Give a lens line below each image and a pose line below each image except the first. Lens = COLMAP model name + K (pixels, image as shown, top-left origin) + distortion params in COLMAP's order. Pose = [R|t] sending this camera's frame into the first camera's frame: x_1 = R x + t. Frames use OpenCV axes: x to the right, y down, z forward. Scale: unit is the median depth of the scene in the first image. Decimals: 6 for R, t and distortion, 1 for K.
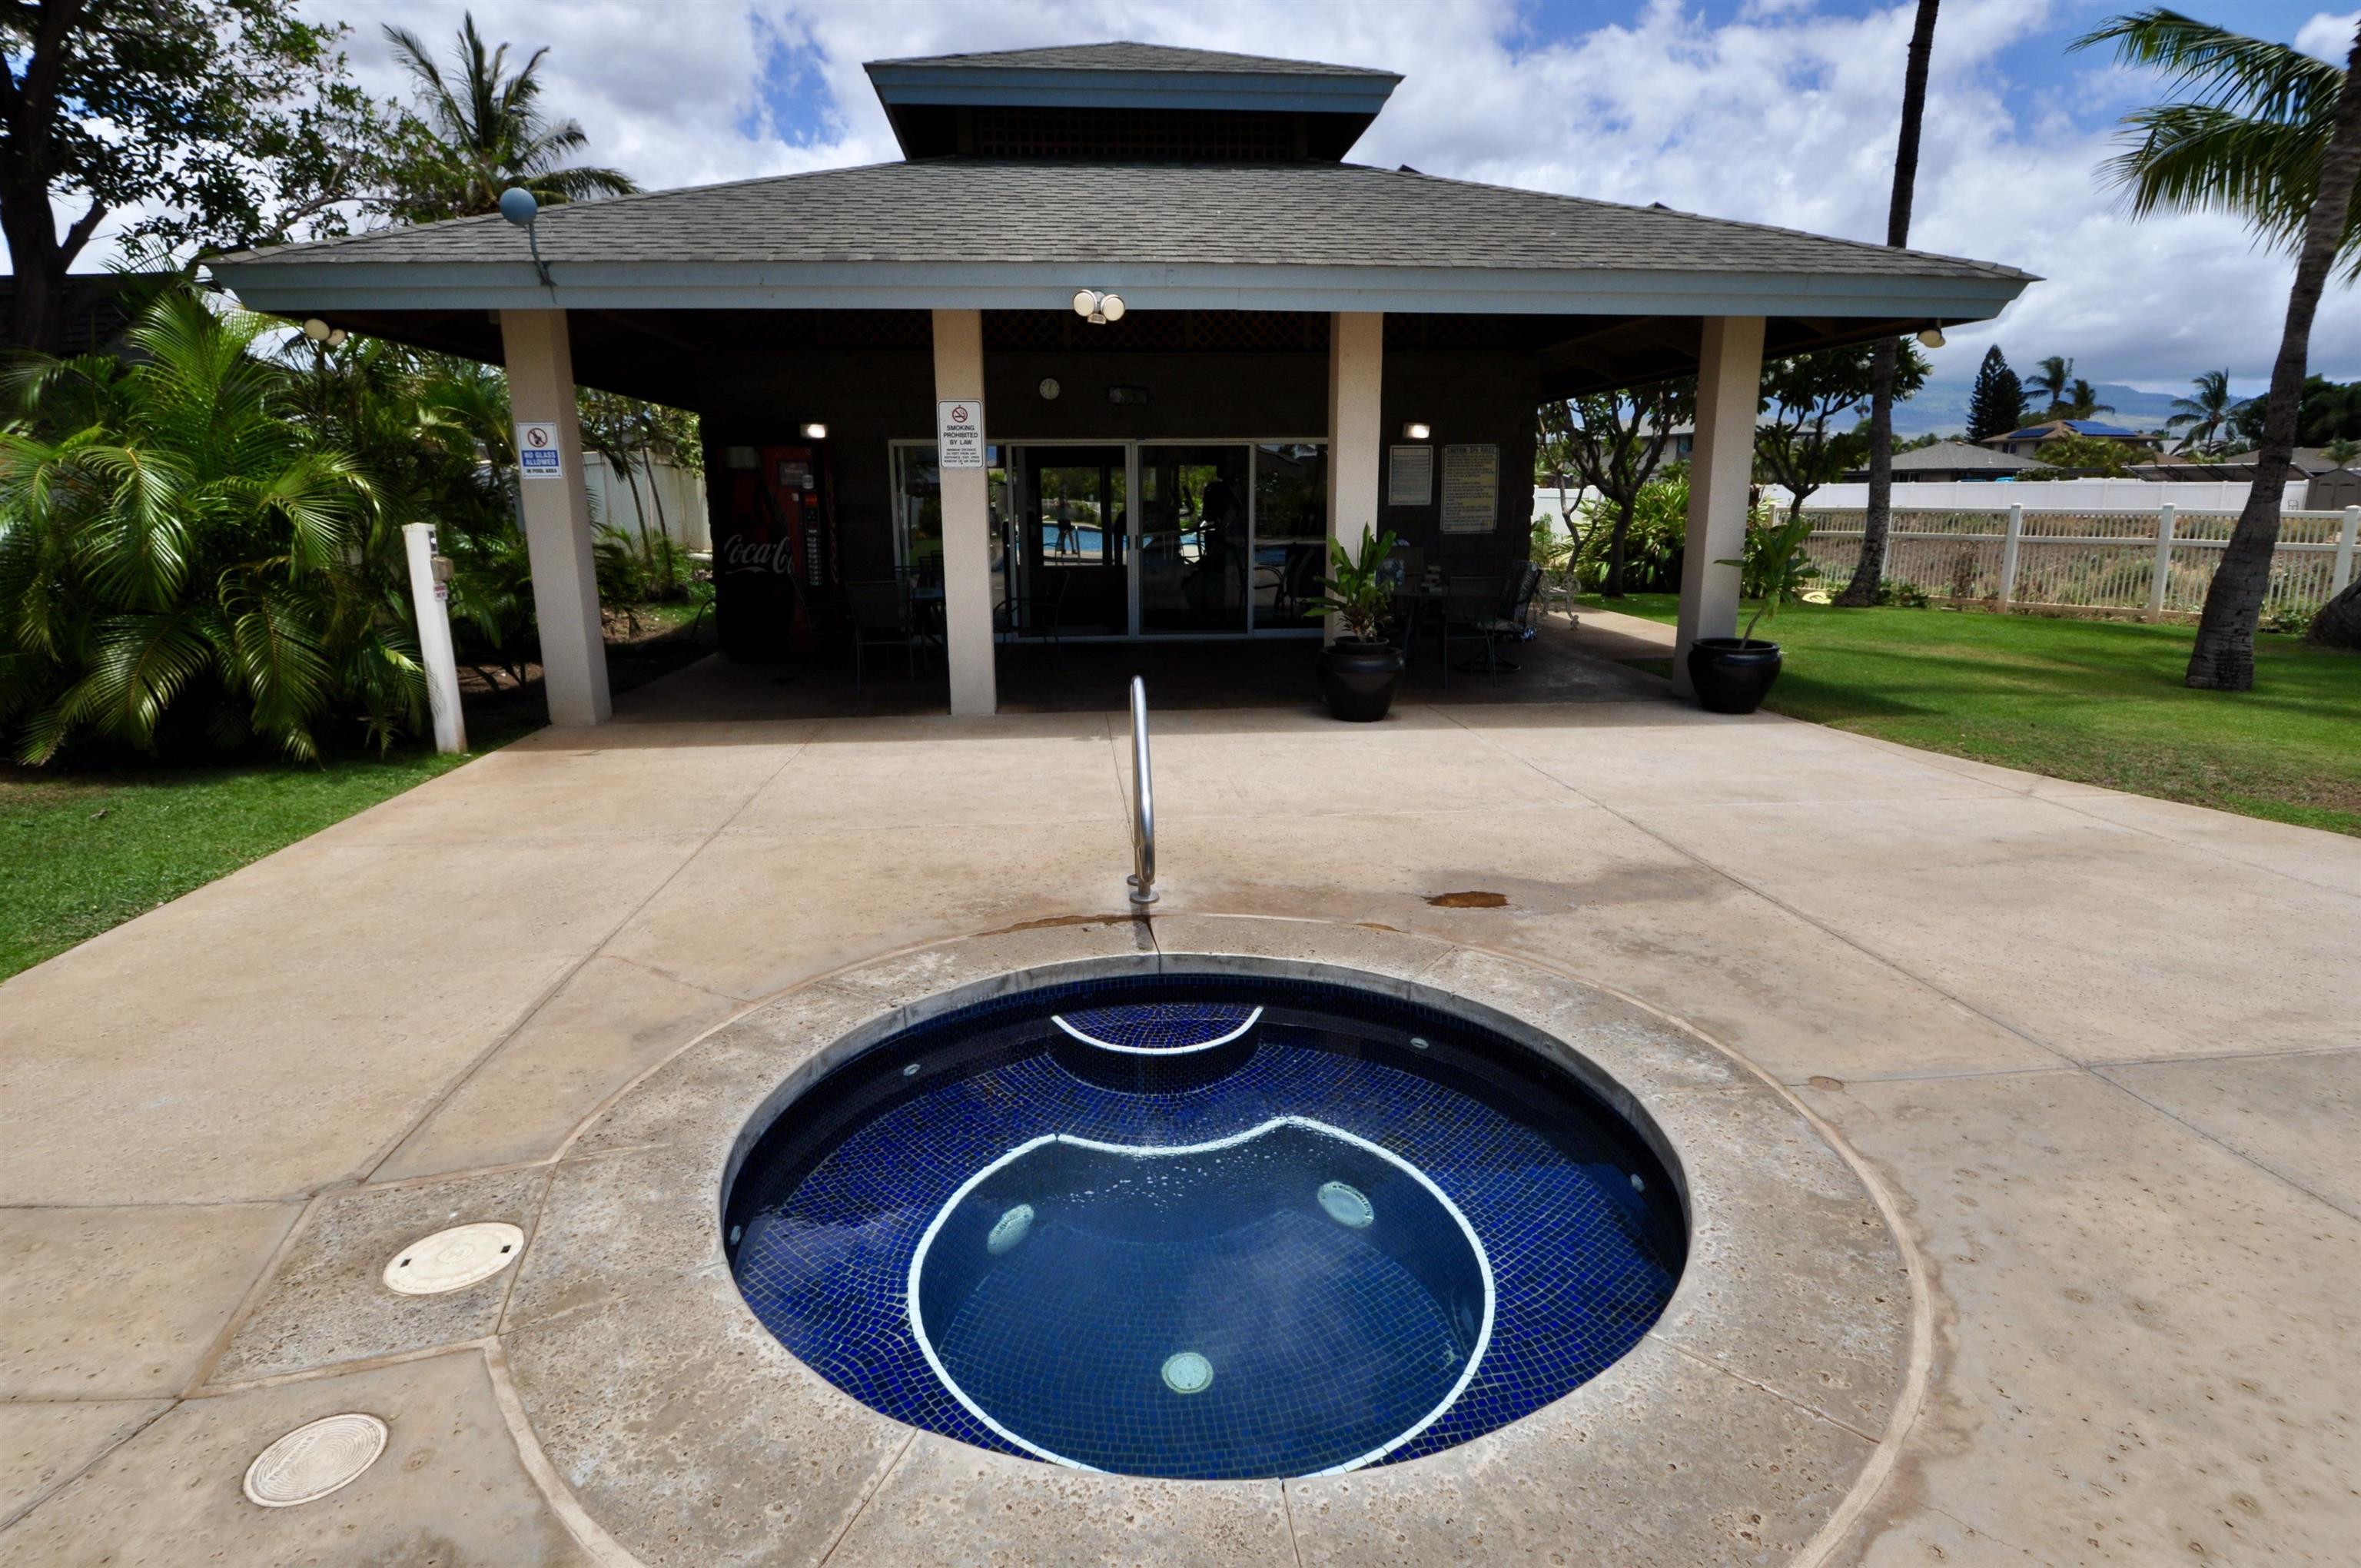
lens RADIAL K [[1339.3, 0, 1180.5], [0, 1339.3, 784.0], [0, 0, 1]] dist [-0.001188, -0.000480]
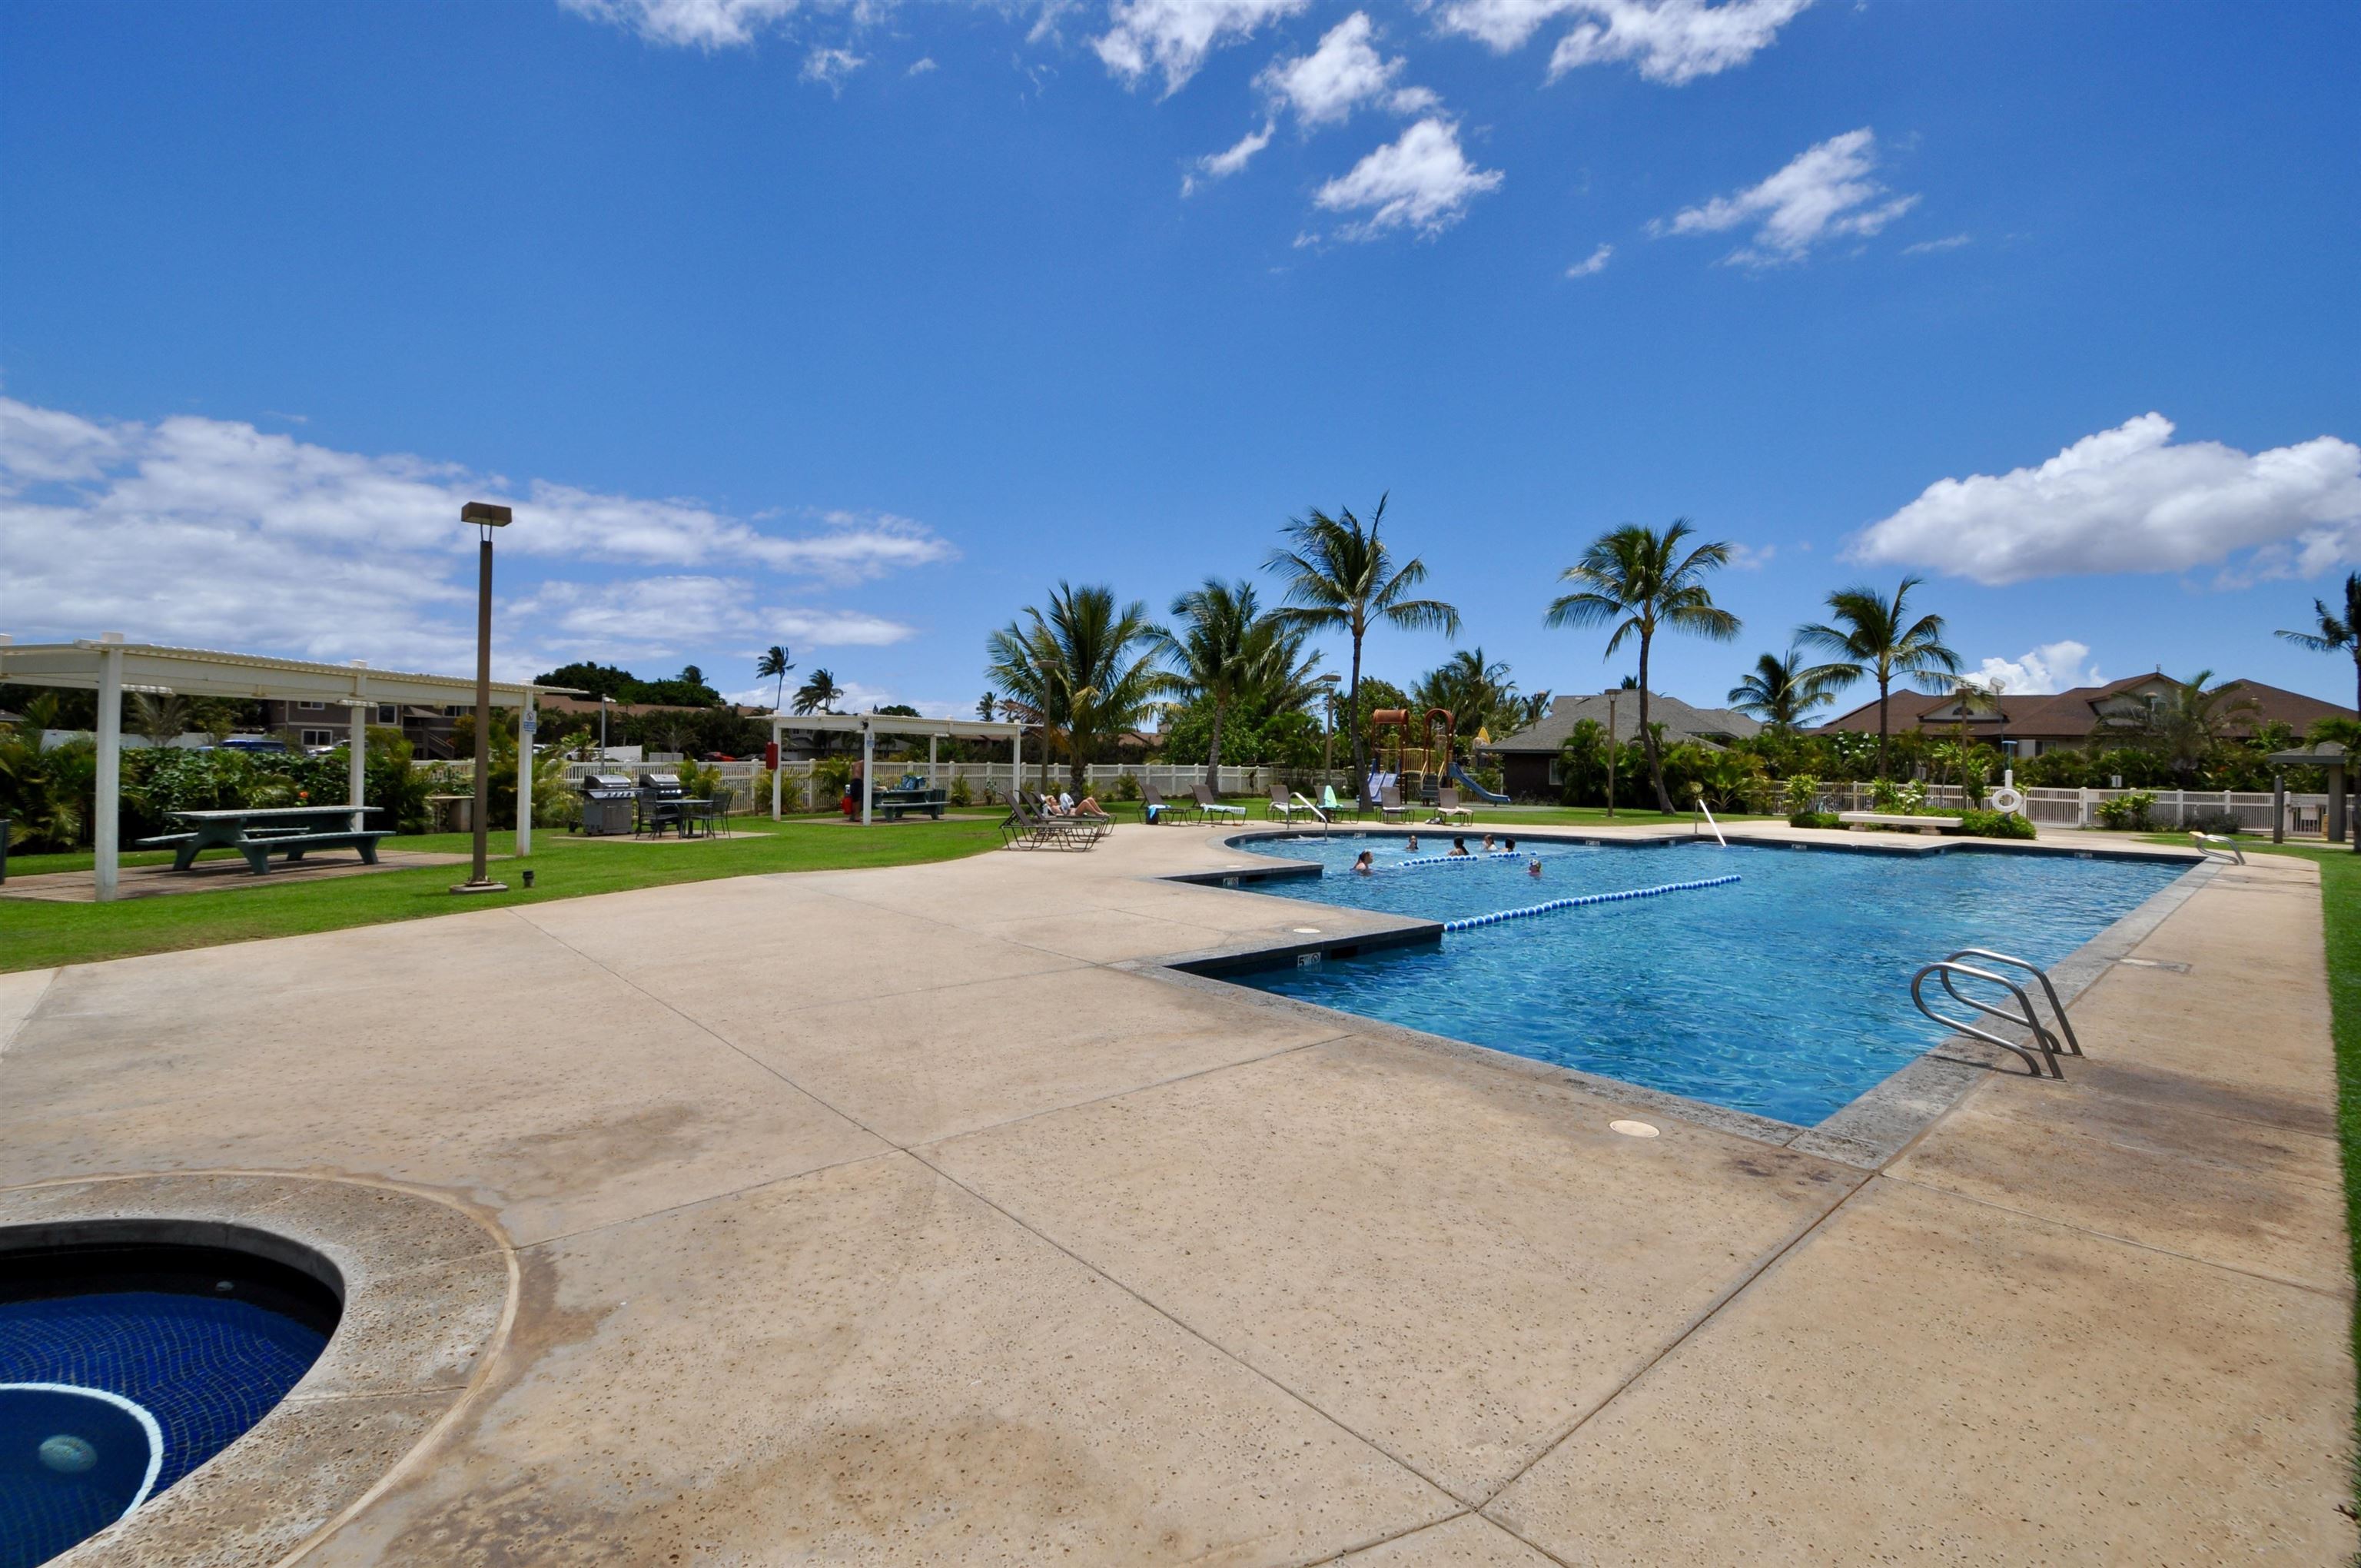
lens RADIAL K [[1028.2, 0, 1188.9], [0, 1028.2, 759.0], [0, 0, 1]] dist [-0.001089, -0.014159]
pose [[-0.620267, -0.005594, 0.784371, -1.397013], [0.158732, 0.978390, 0.132500, -0.169287], [-0.768162, 0.206690, -0.605975, 0.621272]]
